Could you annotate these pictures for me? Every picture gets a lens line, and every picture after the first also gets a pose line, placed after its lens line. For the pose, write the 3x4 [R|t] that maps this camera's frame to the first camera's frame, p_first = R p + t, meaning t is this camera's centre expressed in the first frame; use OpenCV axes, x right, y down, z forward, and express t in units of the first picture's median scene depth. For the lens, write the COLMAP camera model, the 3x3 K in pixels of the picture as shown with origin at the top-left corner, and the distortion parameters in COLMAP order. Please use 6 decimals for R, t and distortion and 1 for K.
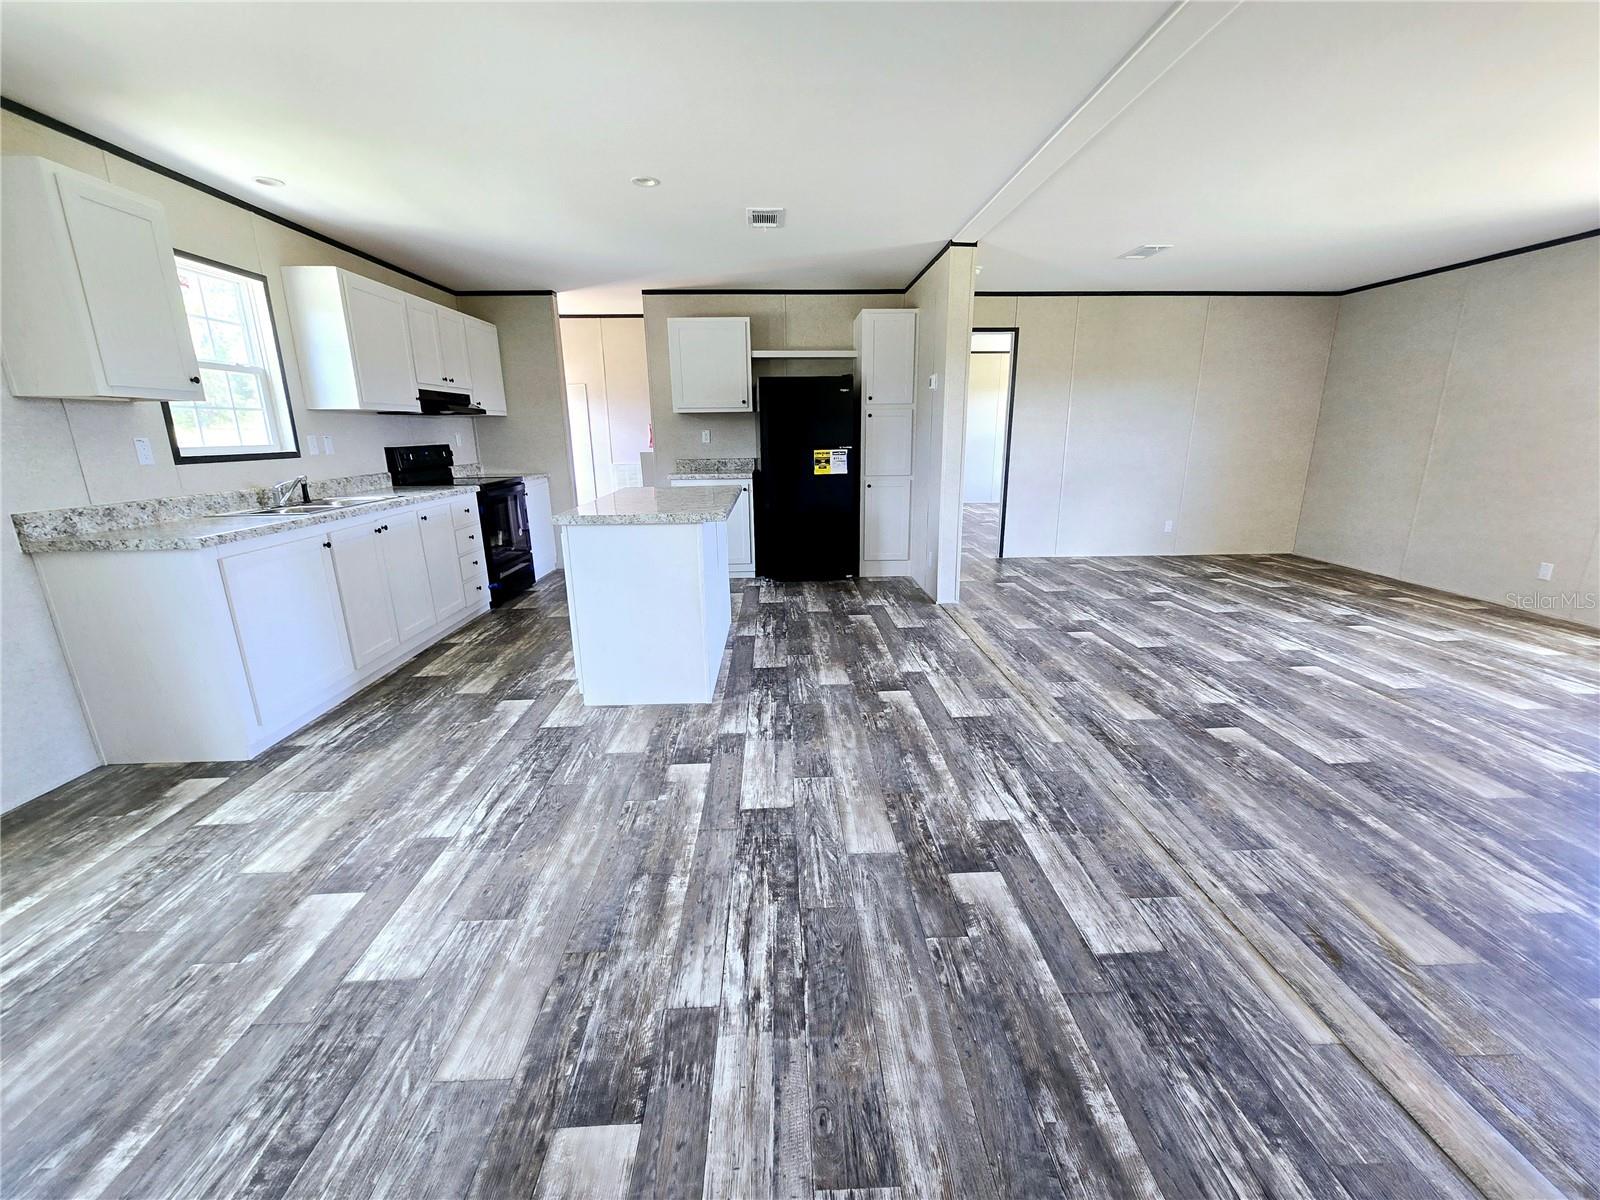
lens RADIAL K [[658.8, 0, 800.0], [0, 658.8, 594.6], [0, 0, 1]] dist [-0.007813, 0.002645]
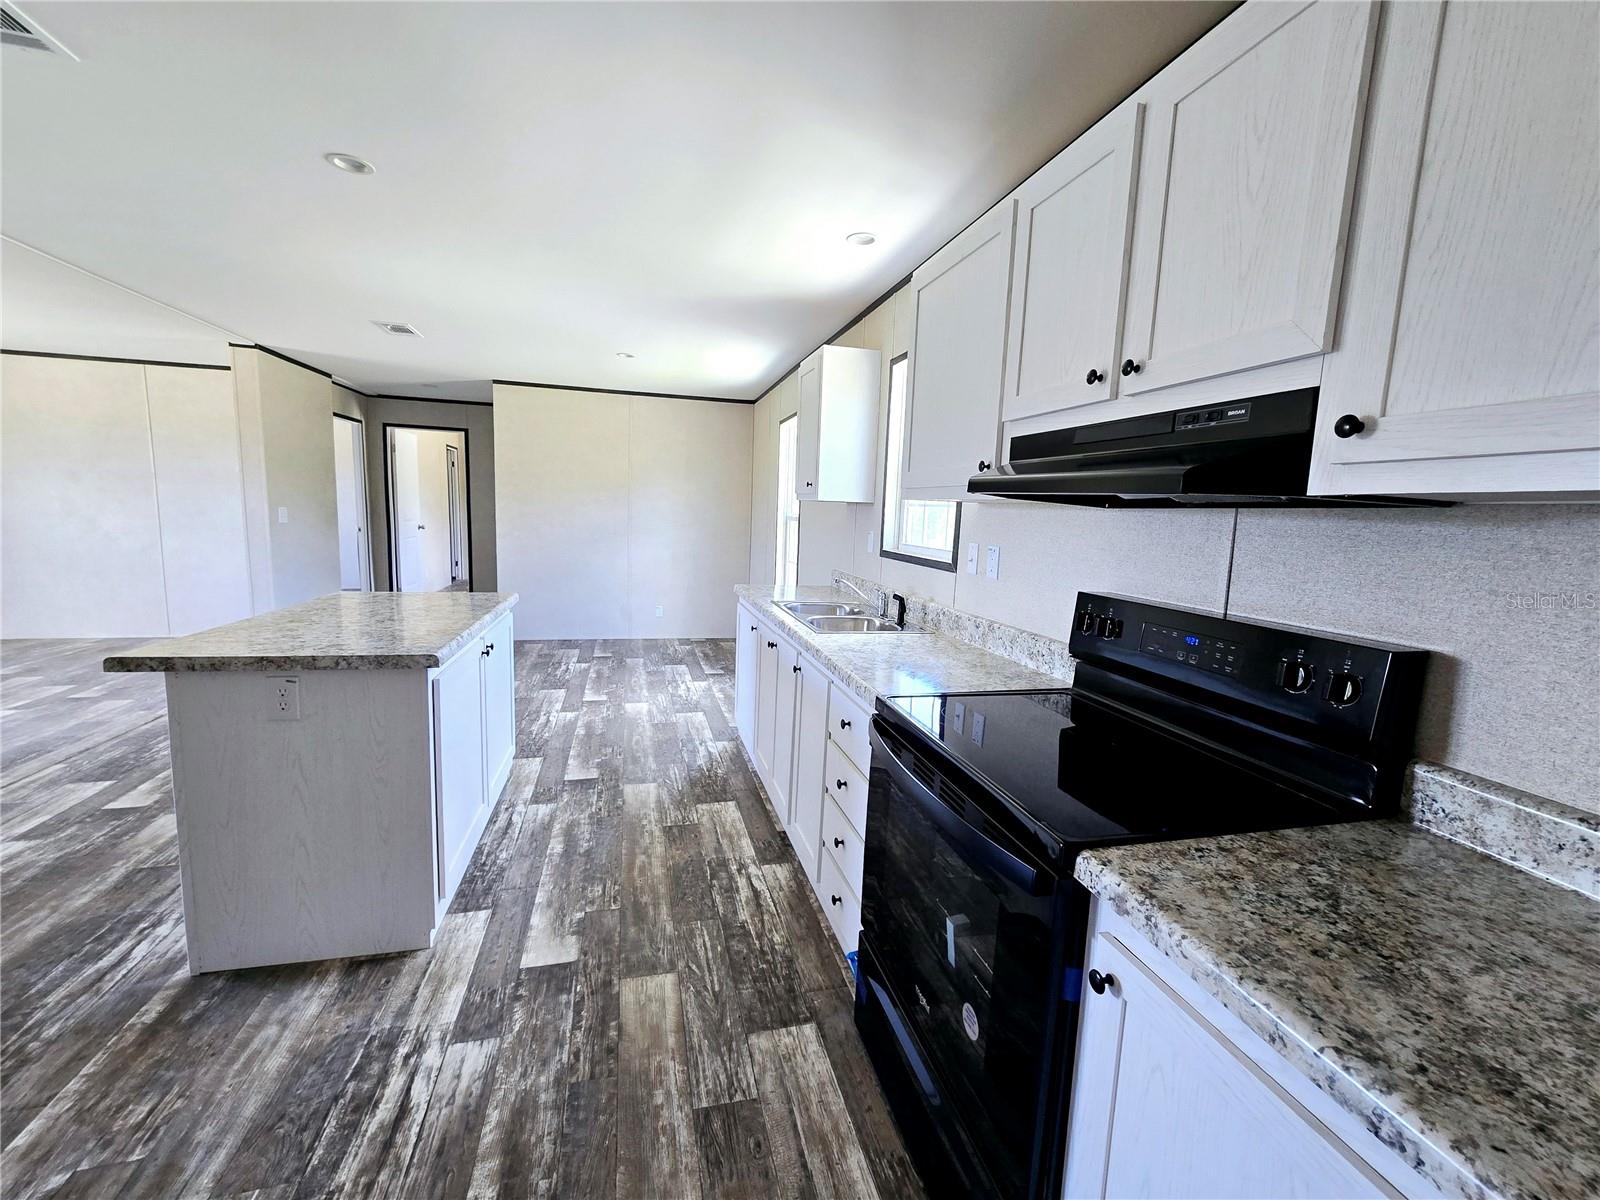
lens RADIAL K [[658.8, 0, 806.9], [0, 658.8, 604.5], [0, 0, 1]] dist [-0.007813, 0.002645]
pose [[-0.974277, -0.002862, -0.225335, 0.116738], [-0.090491, 0.920731, 0.379561, -0.523288], [0.206386, 0.390188, -0.897306, 1.871045]]
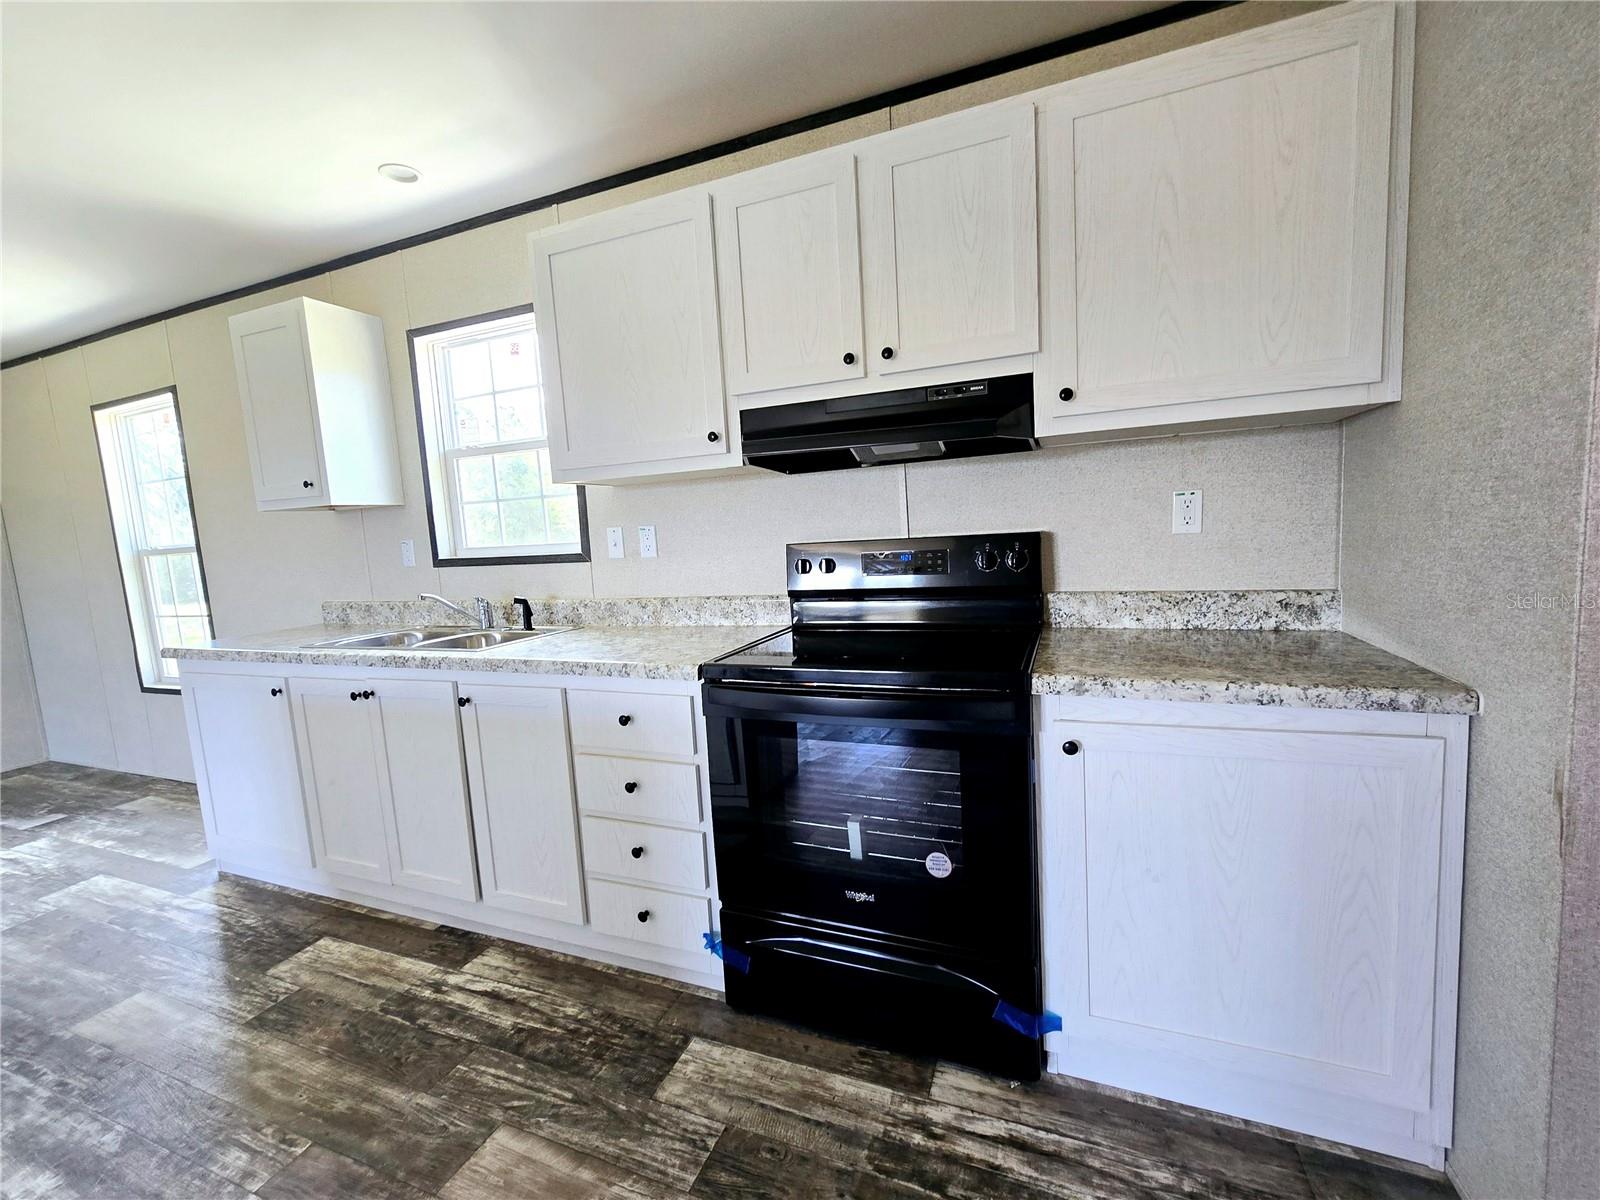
lens RADIAL K [[658.8, 0, 805.4], [0, 658.8, 605.1], [0, 0, 1]] dist [-0.007813, 0.002645]
pose [[-0.398986, 0.139114, -0.906343, 0.548384], [-0.172710, 0.959332, 0.223277, -0.374942], [0.900545, 0.245619, -0.358733, 1.557037]]
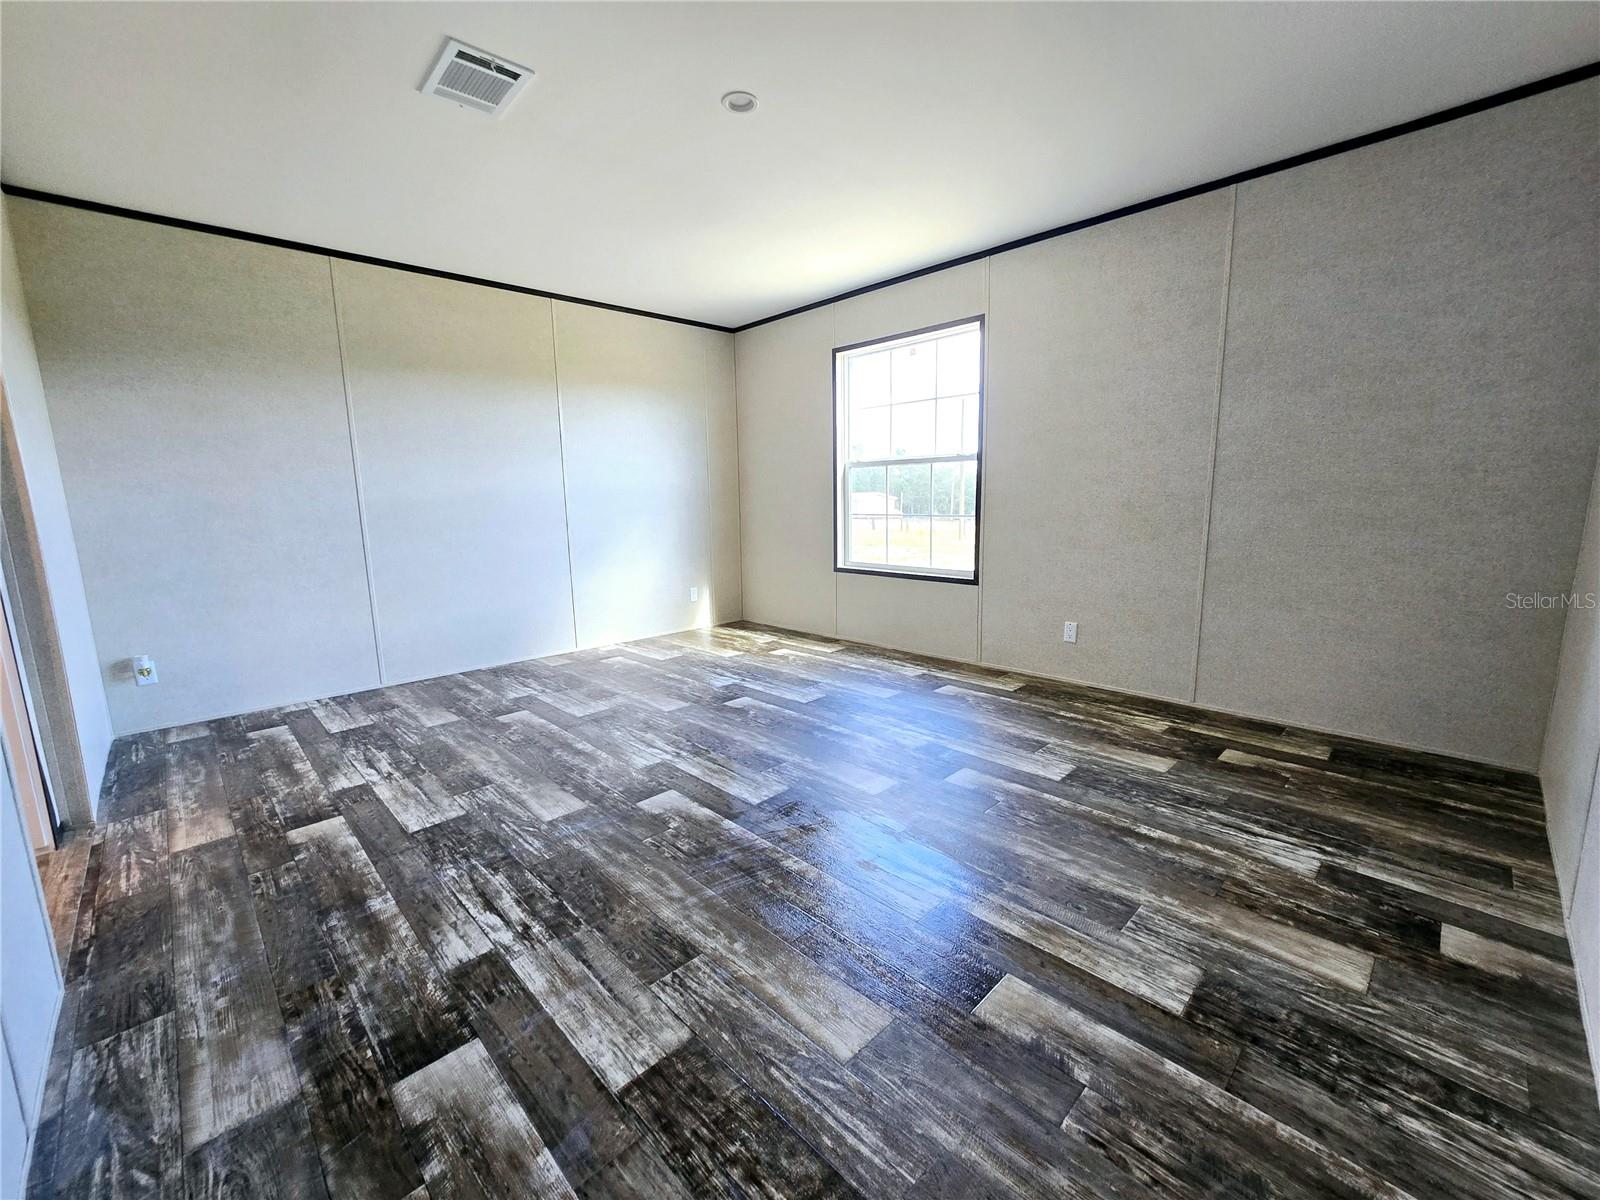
lens RADIAL K [[658.8, 0, 807.1], [0, 658.8, 604.1], [0, 0, 1]] dist [-0.007813, 0.002645]
pose [[0.736303, -0.121679, 0.665621, -0.352796], [0.182012, 0.983058, -0.021632, -0.033391], [-0.651712, 0.137079, 0.745976, 0.551916]]
